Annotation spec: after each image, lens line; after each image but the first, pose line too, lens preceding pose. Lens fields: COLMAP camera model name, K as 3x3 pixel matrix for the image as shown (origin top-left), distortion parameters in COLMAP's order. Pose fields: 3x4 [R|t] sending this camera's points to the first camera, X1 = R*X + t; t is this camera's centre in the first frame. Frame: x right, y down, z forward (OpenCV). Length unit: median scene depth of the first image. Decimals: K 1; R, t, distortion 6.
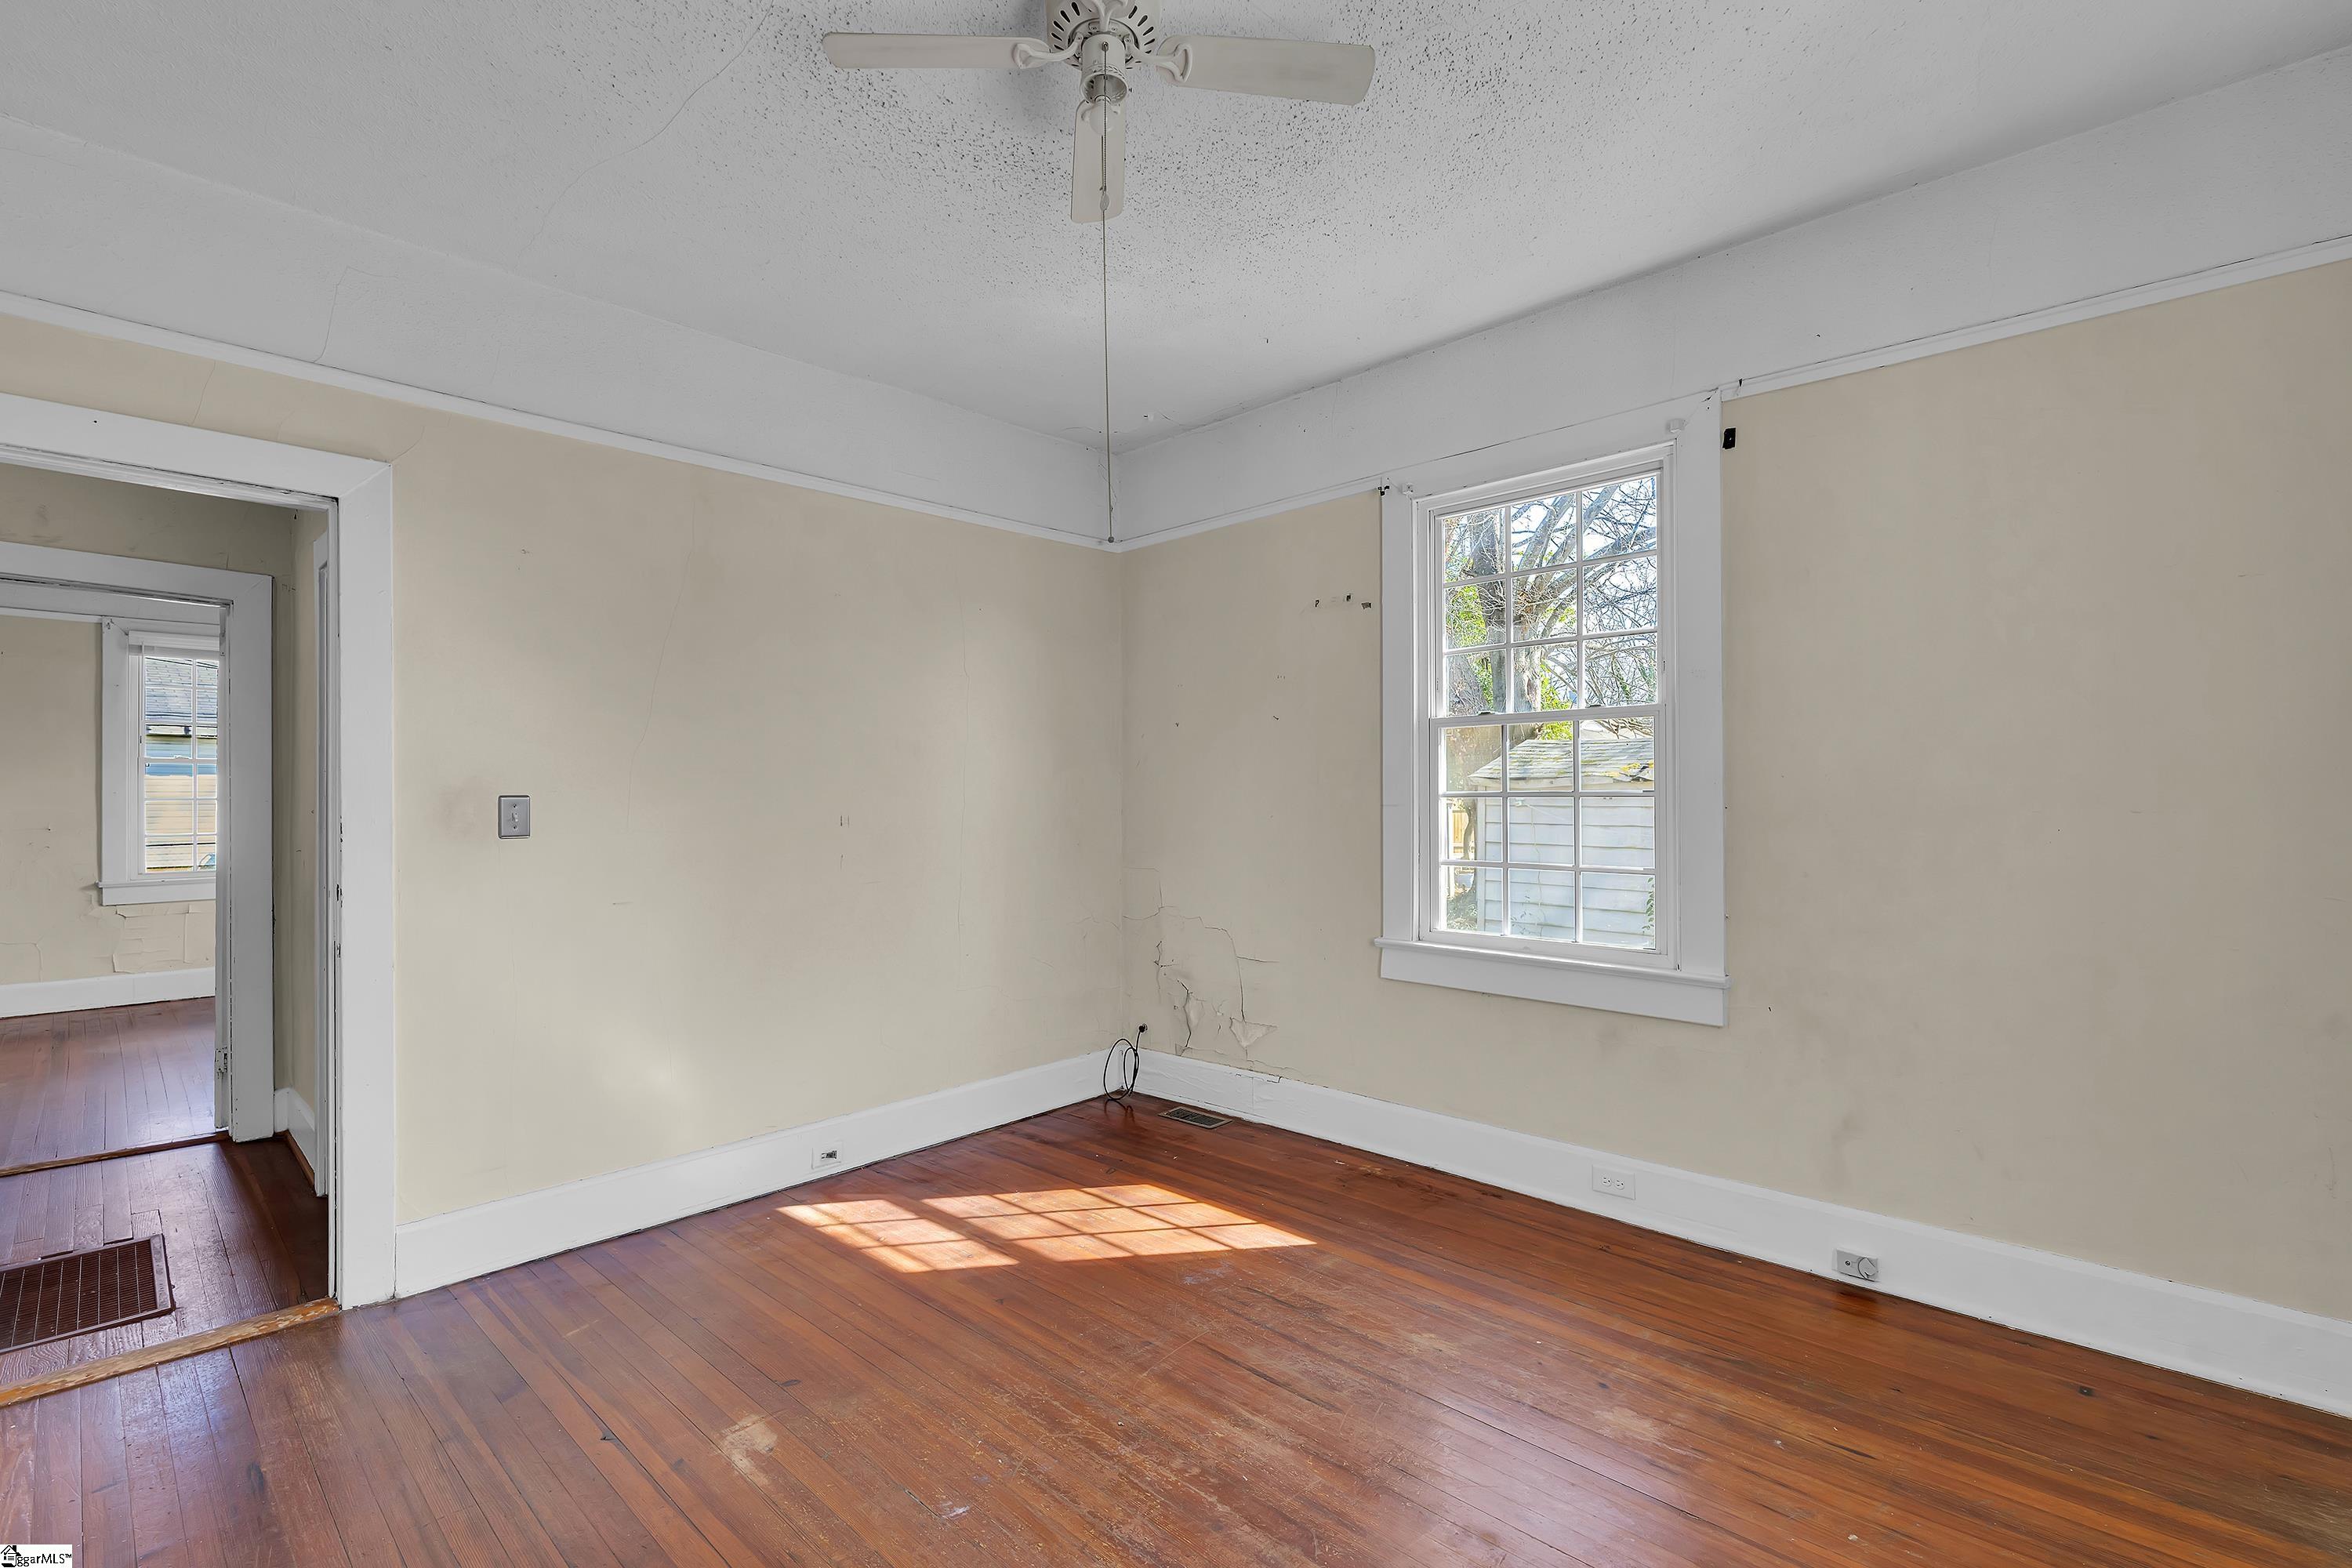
lens RADIAL K [[1059.4, 0, 1169.0], [0, 1059.4, 787.1], [0, 0, 1]] dist [-0.001102, -0.000399]
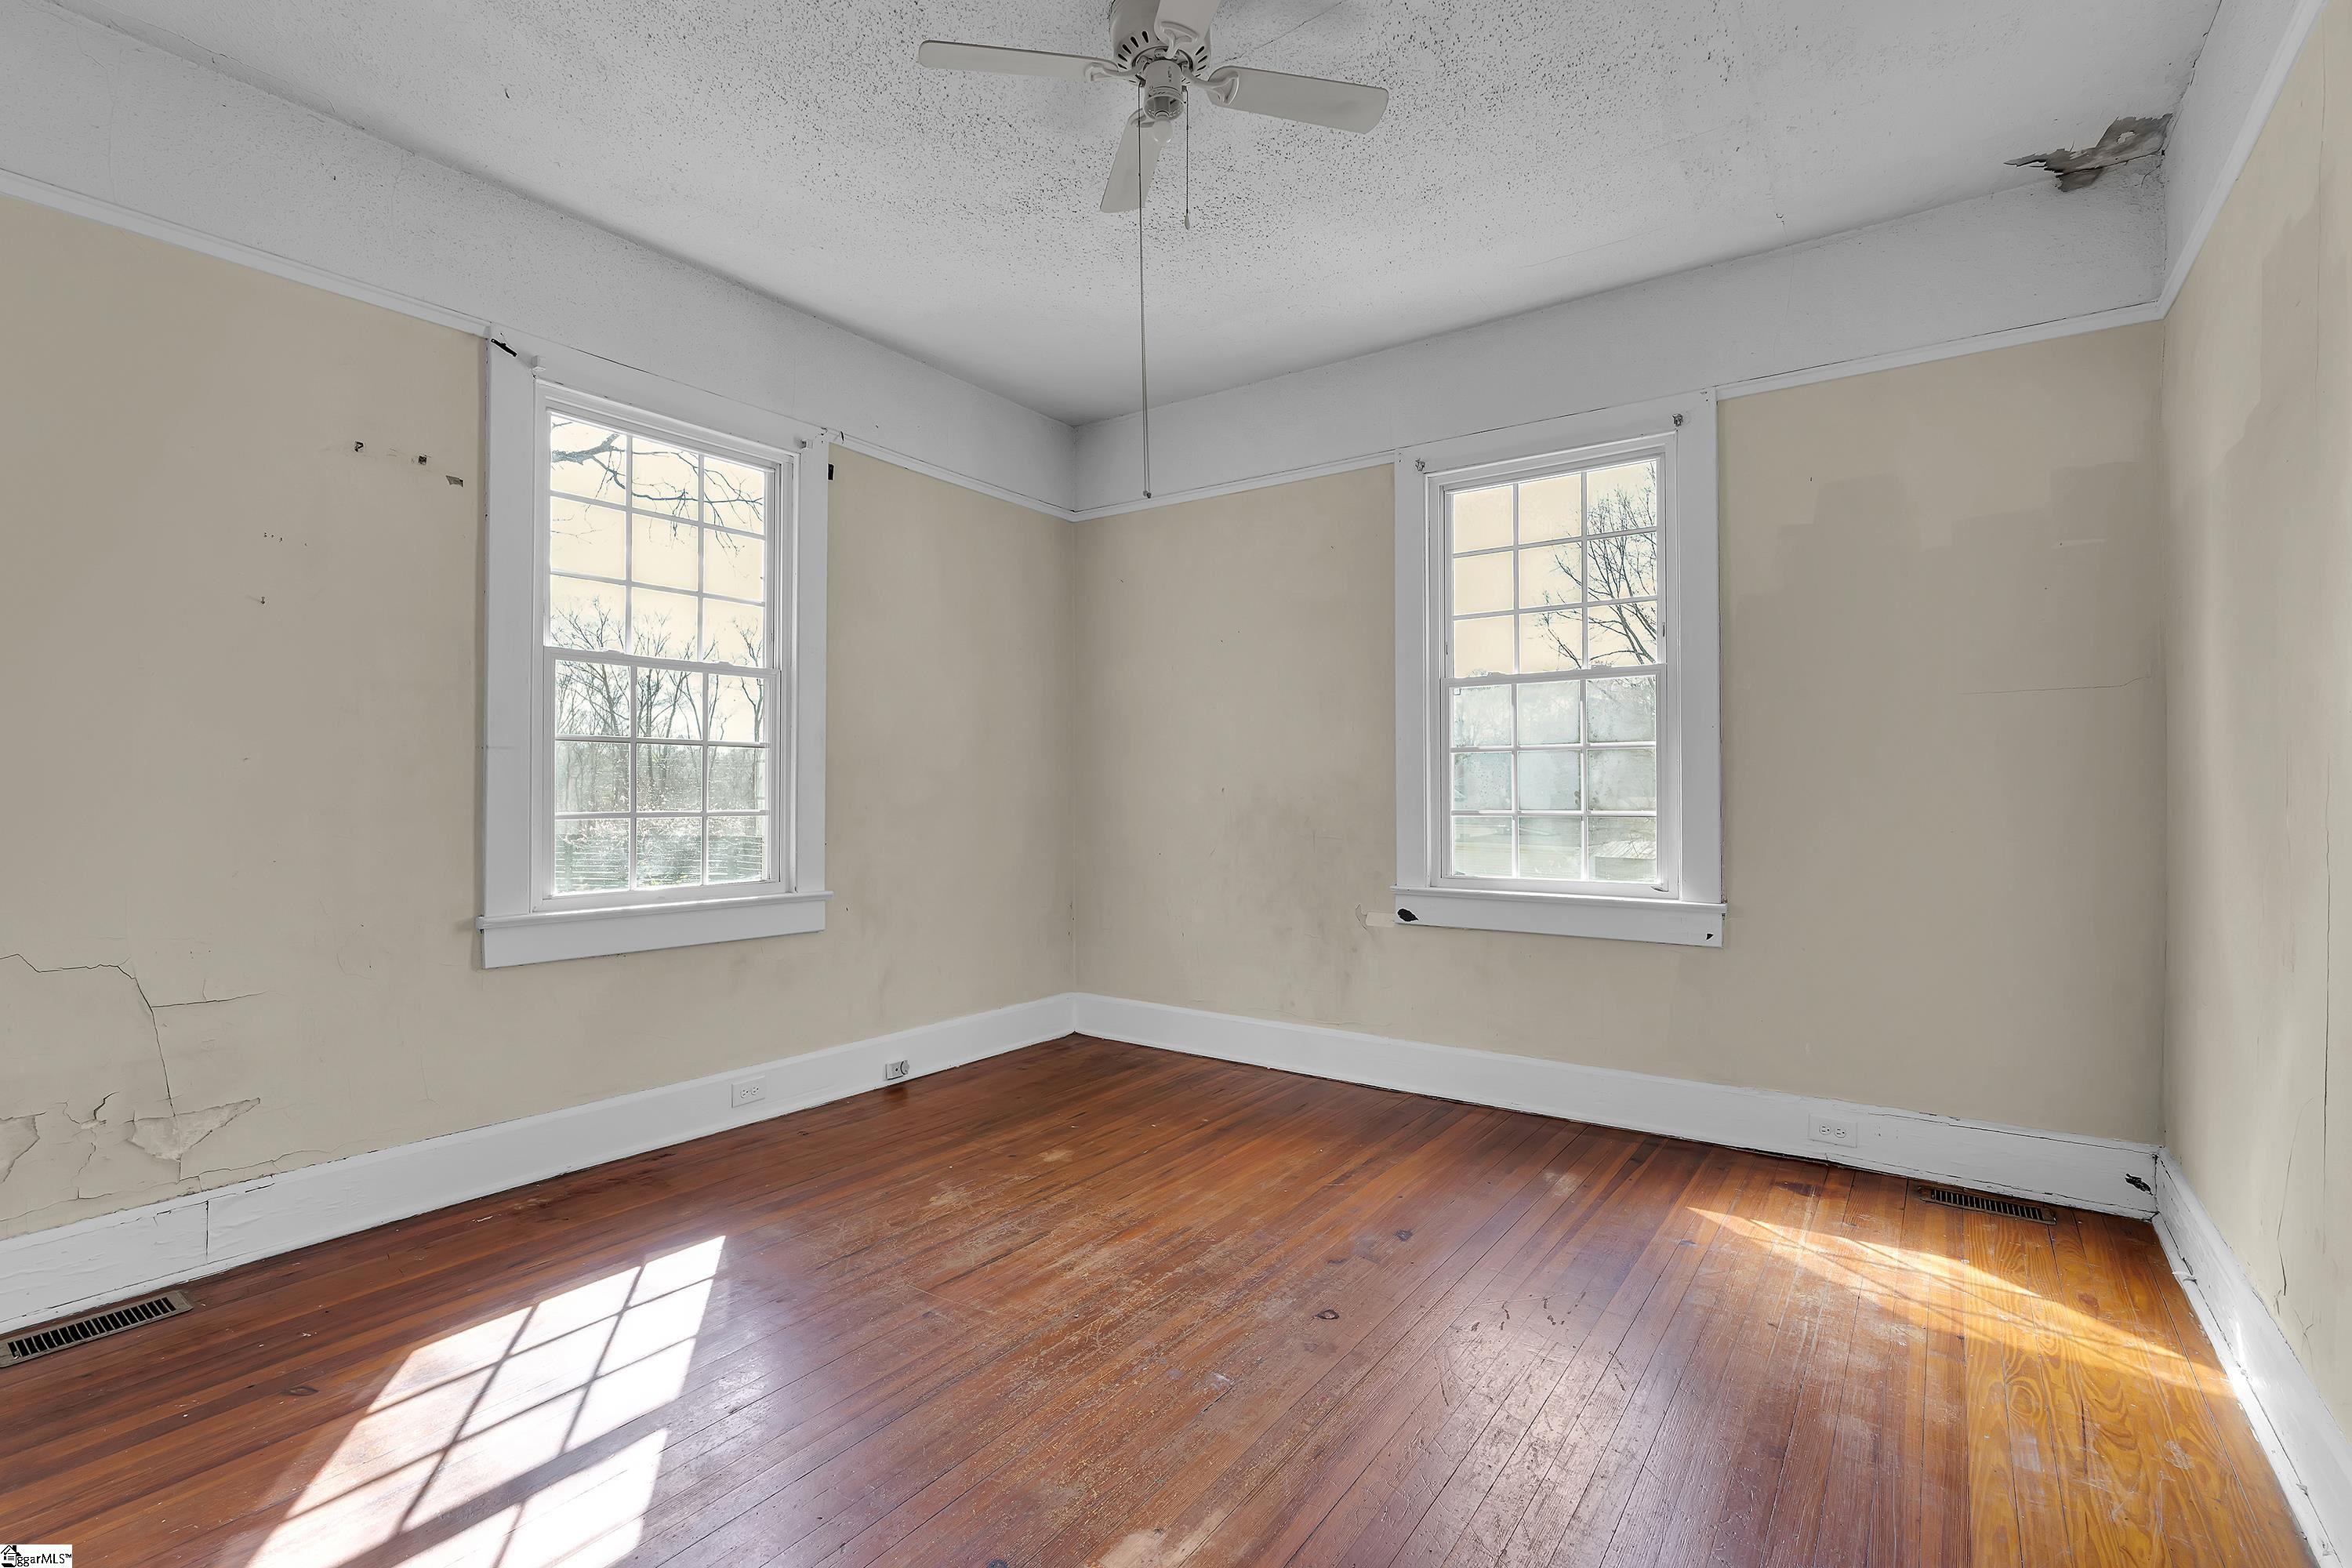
lens RADIAL K [[1059.4, 0, 1169.0], [0, 1059.4, 787.1], [0, 0, 1]] dist [-0.001102, -0.000399]
pose [[-0.143311, 0.006477, 0.989657, -0.758168], [-0.012161, 0.999892, -0.008305, 0.056219], [-0.989603, -0.013225, -0.143216, 0.731264]]
